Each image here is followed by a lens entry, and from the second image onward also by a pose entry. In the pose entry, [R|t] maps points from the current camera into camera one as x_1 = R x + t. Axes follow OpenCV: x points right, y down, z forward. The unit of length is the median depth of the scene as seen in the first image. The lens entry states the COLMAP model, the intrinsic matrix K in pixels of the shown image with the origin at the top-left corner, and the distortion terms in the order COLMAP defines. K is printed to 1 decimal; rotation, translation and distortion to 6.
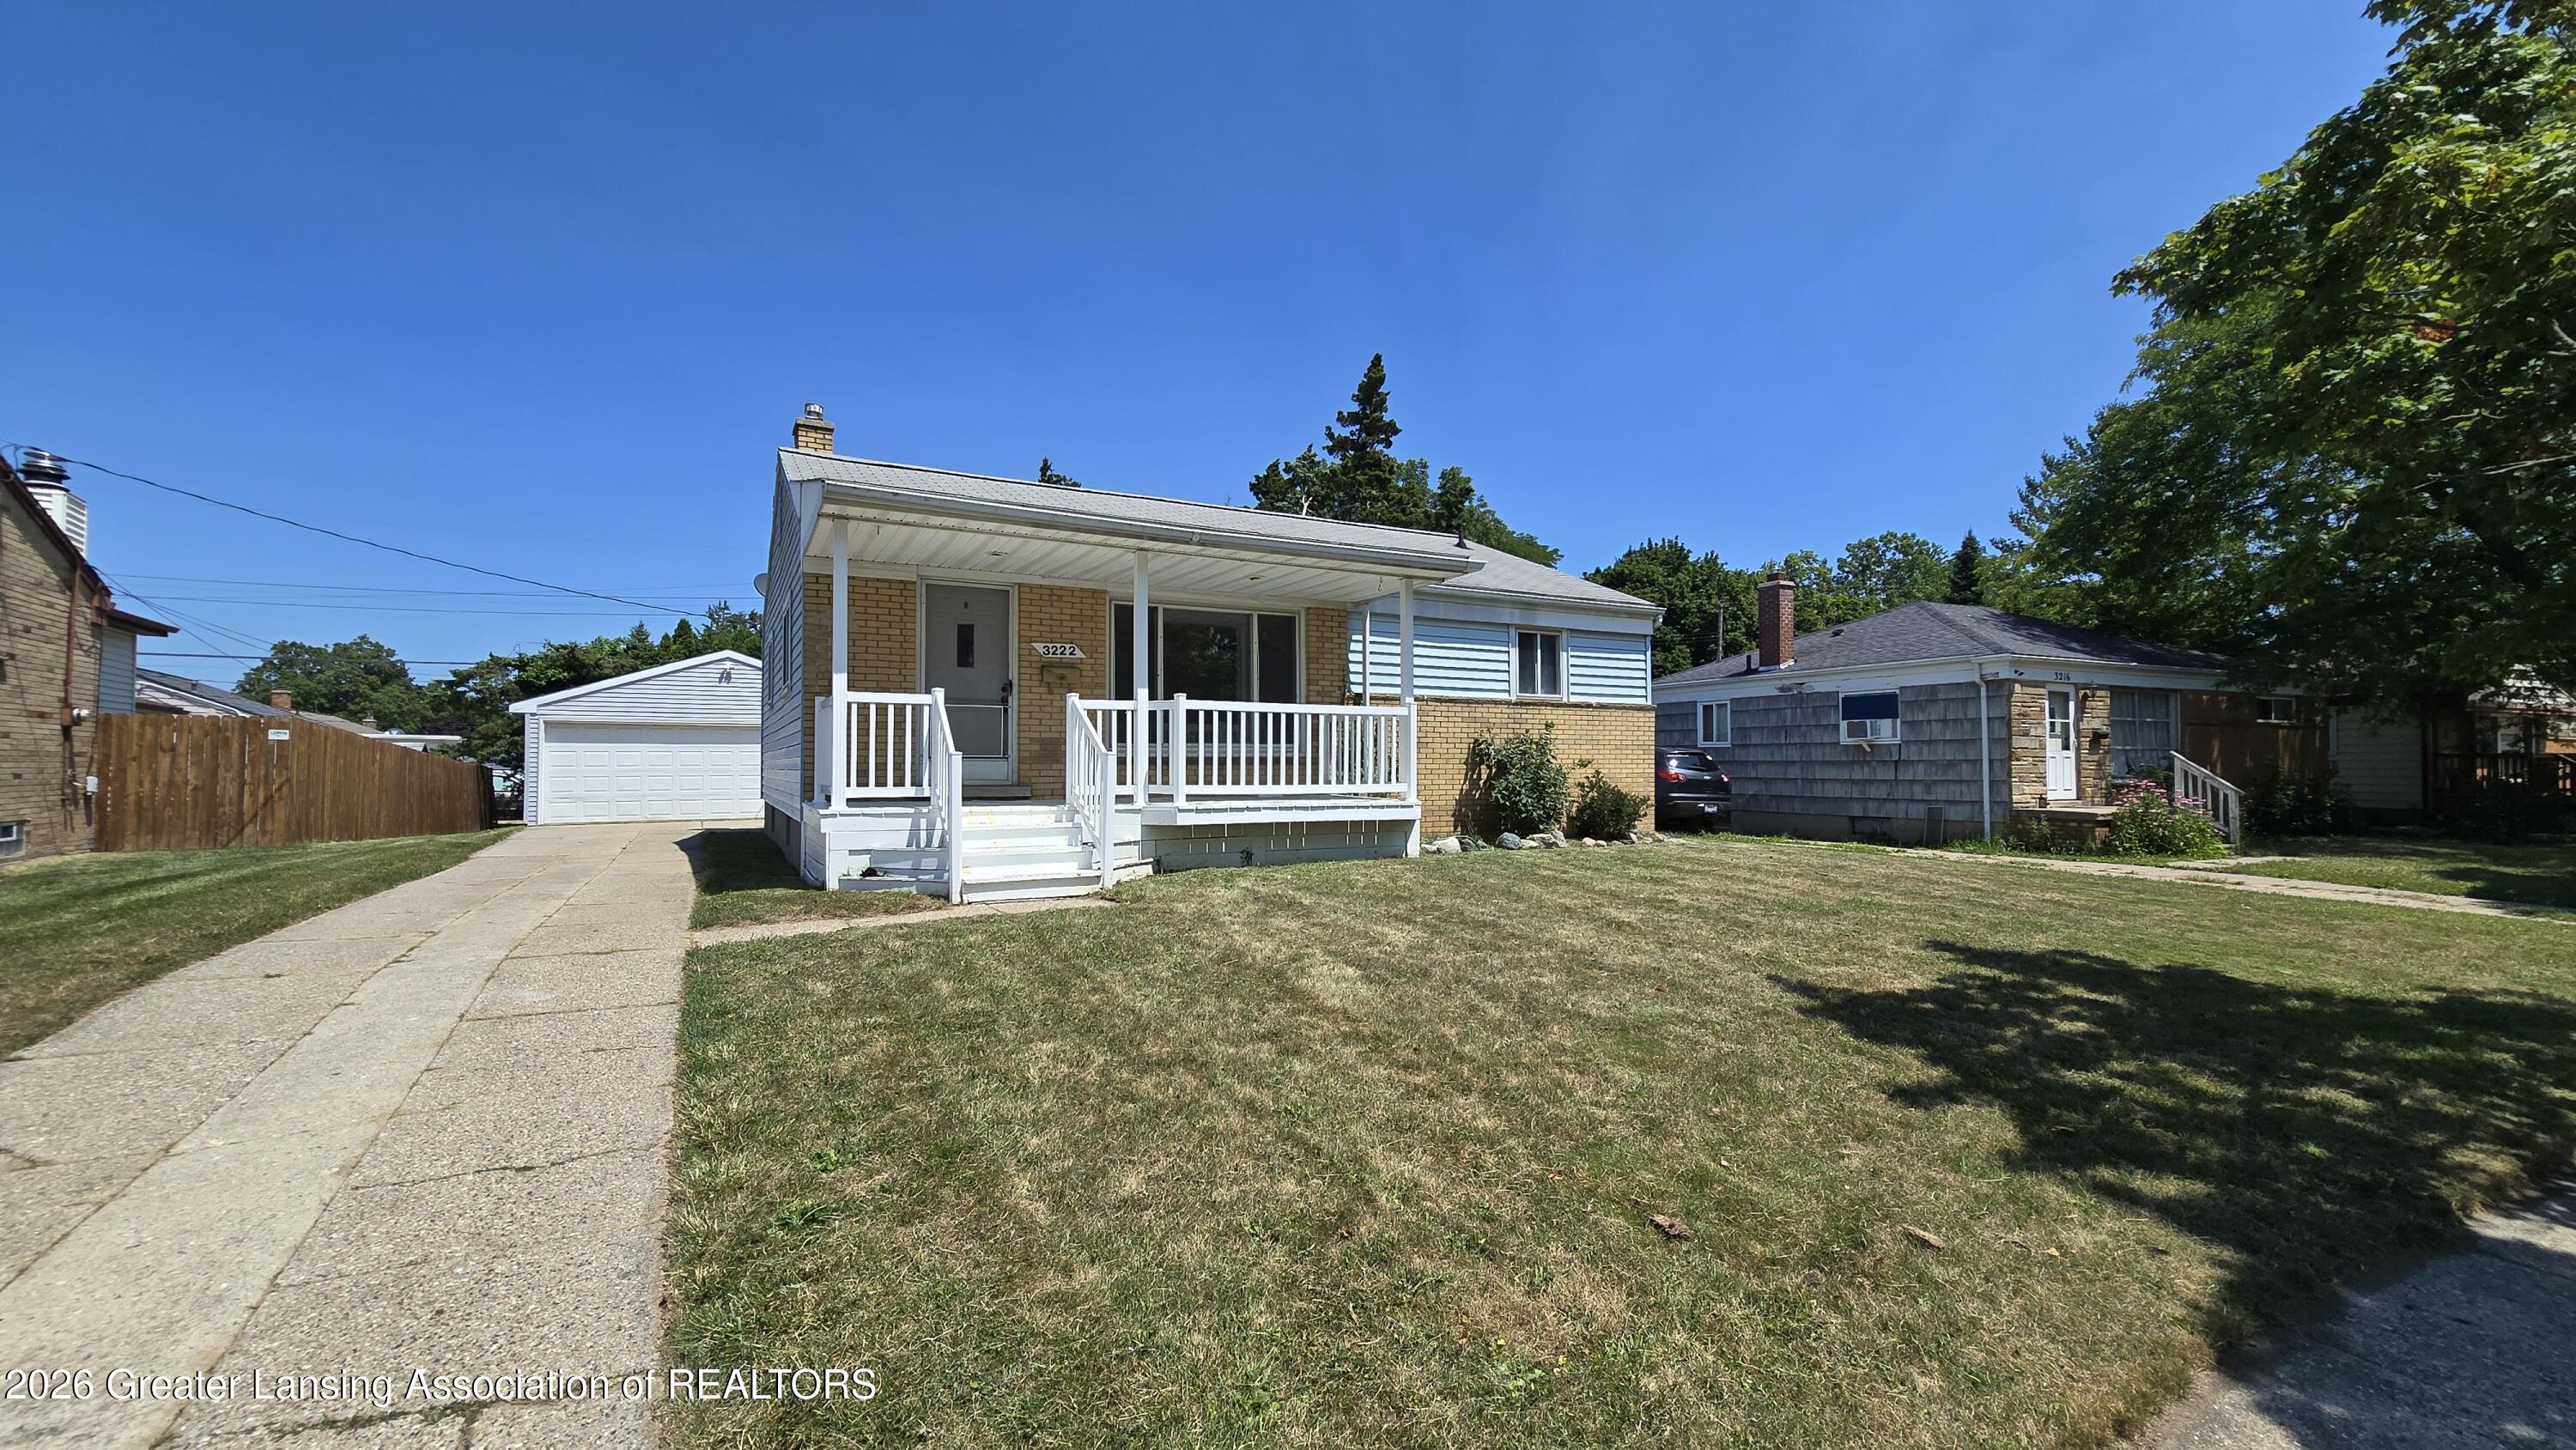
lens RADIAL K [[1055.6, 0, 1269.7], [0, 1055.6, 730.5], [0, 0, 1]] dist [-0.008030, -0.000374]
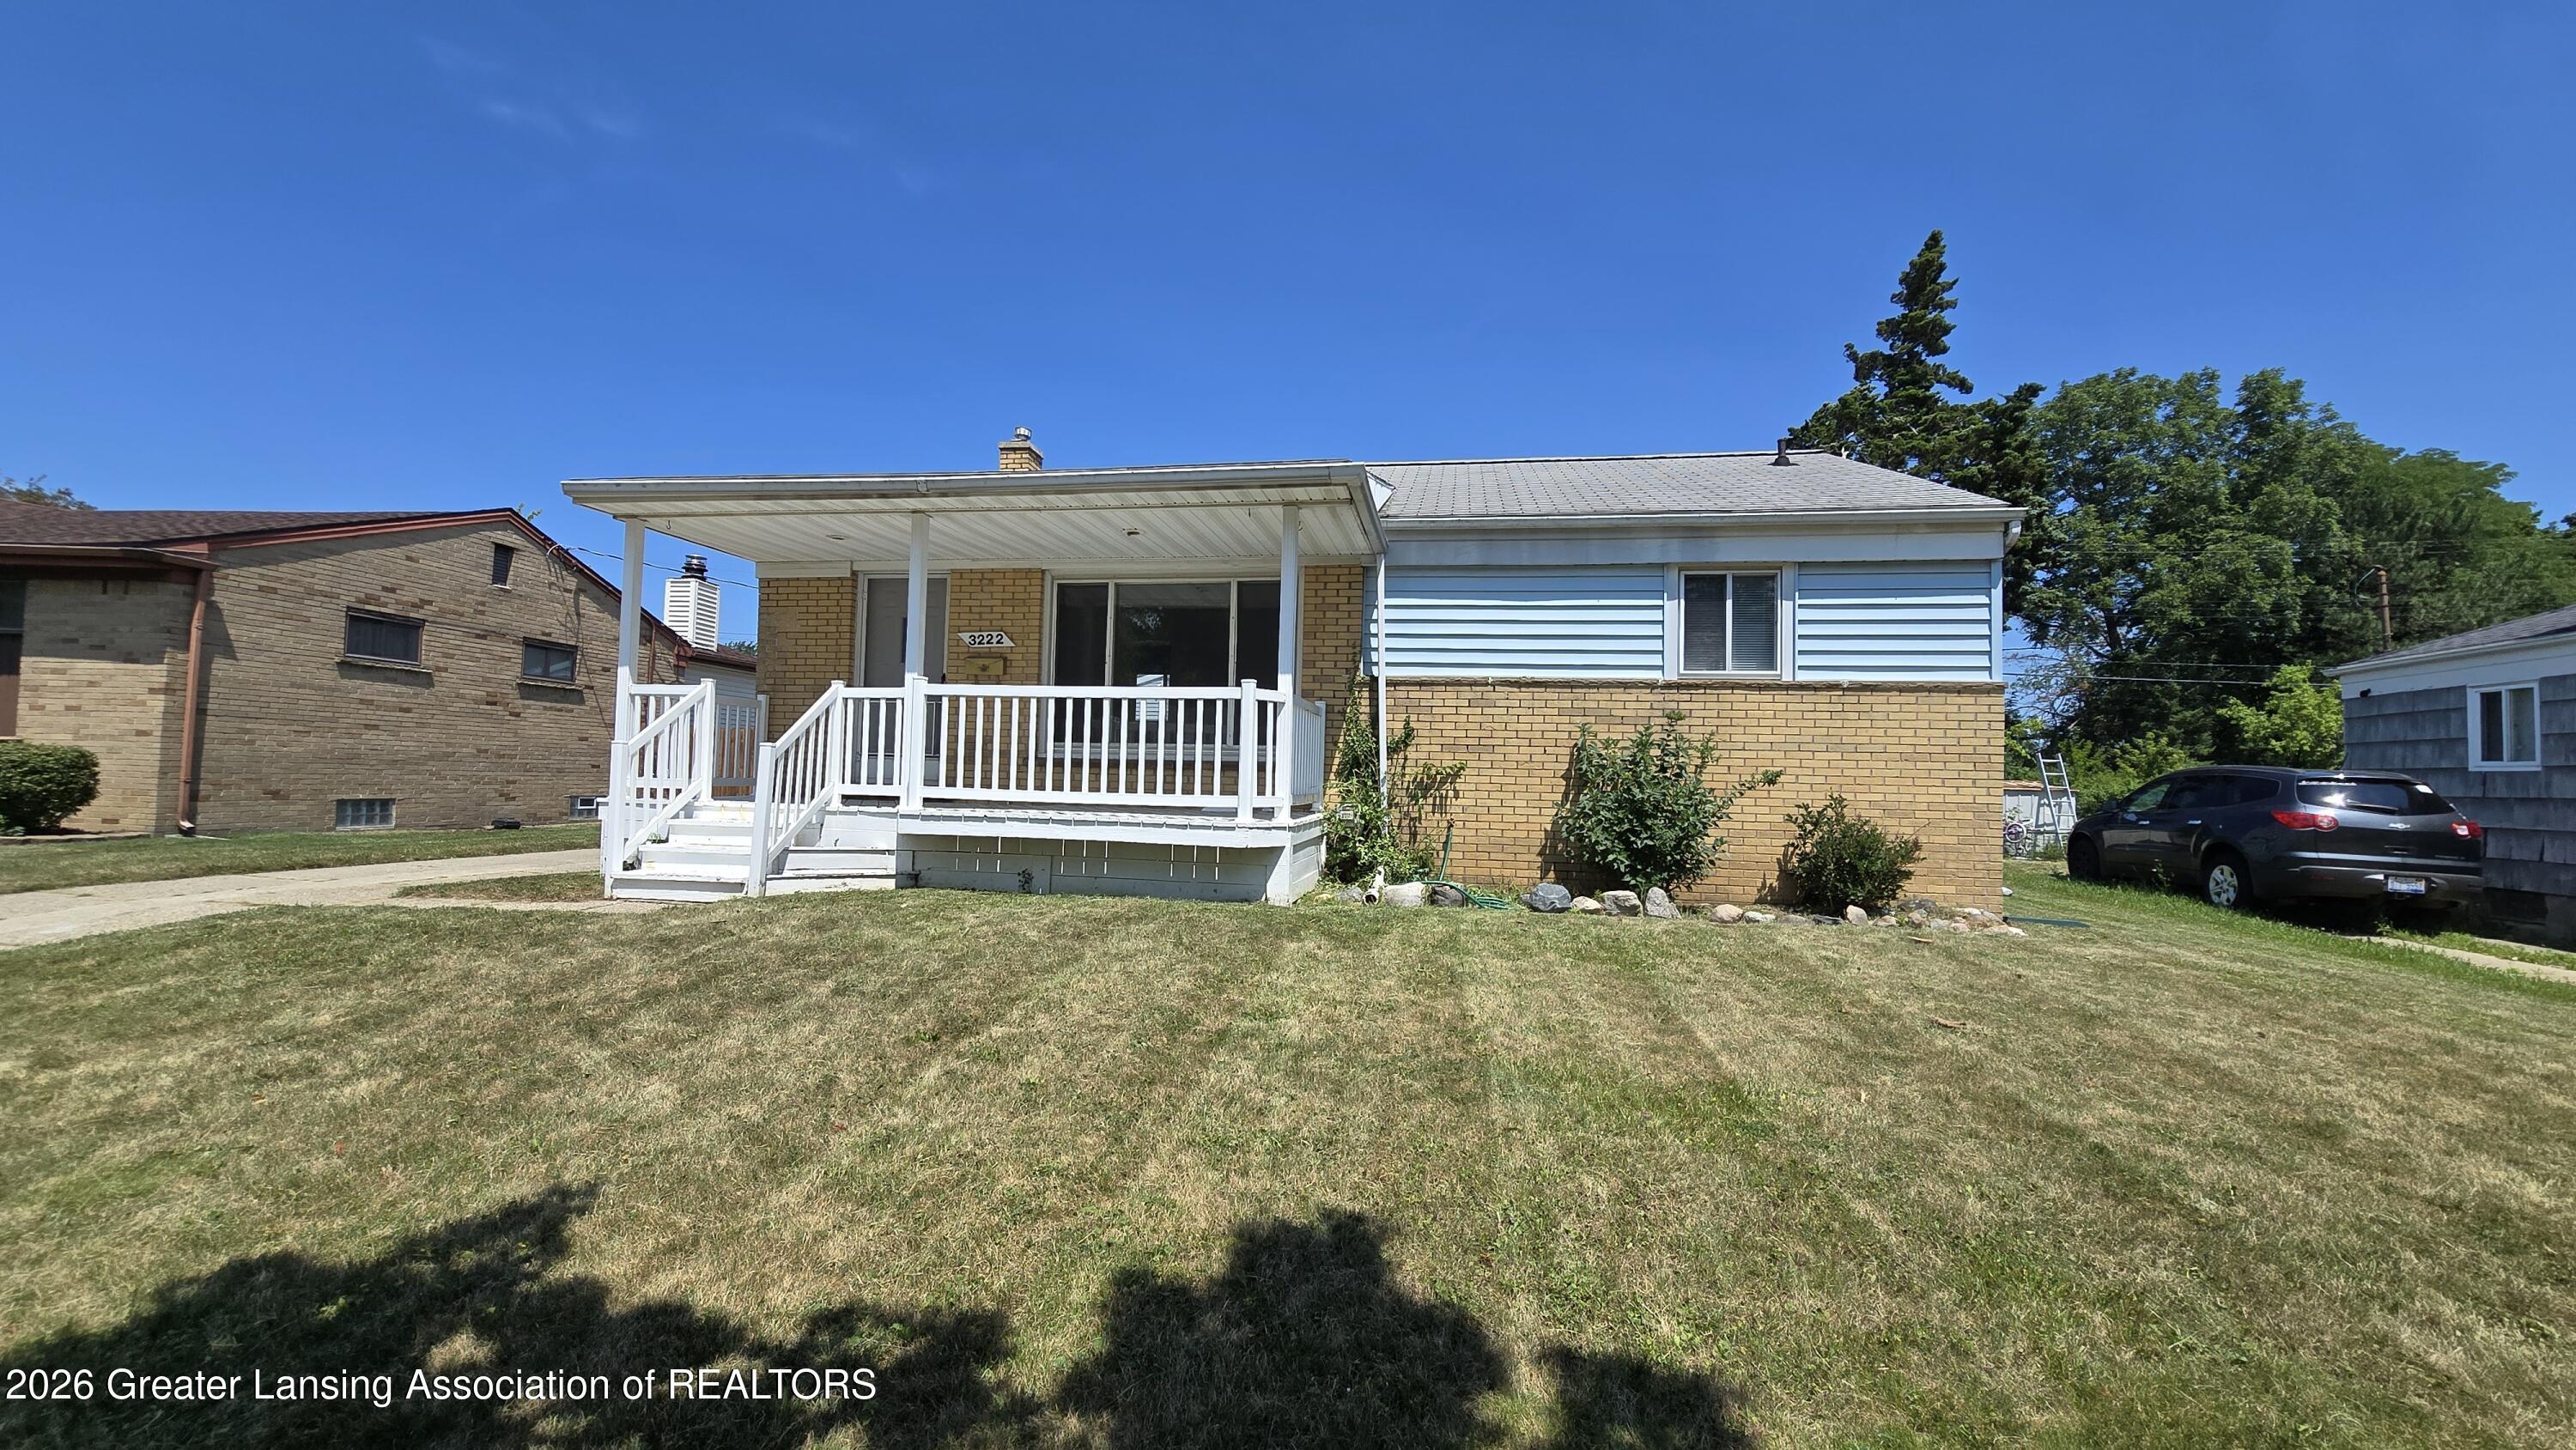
lens RADIAL K [[1055.6, 0, 1288.8], [0, 1055.6, 730.0], [0, 0, 1]] dist [-0.008030, -0.000374]
pose [[0.786247, -0.009632, -0.617838, 0.512711], [-0.005254, 0.999738, -0.022272, 0.019171], [0.617891, 0.020758, 0.785990, 0.408291]]
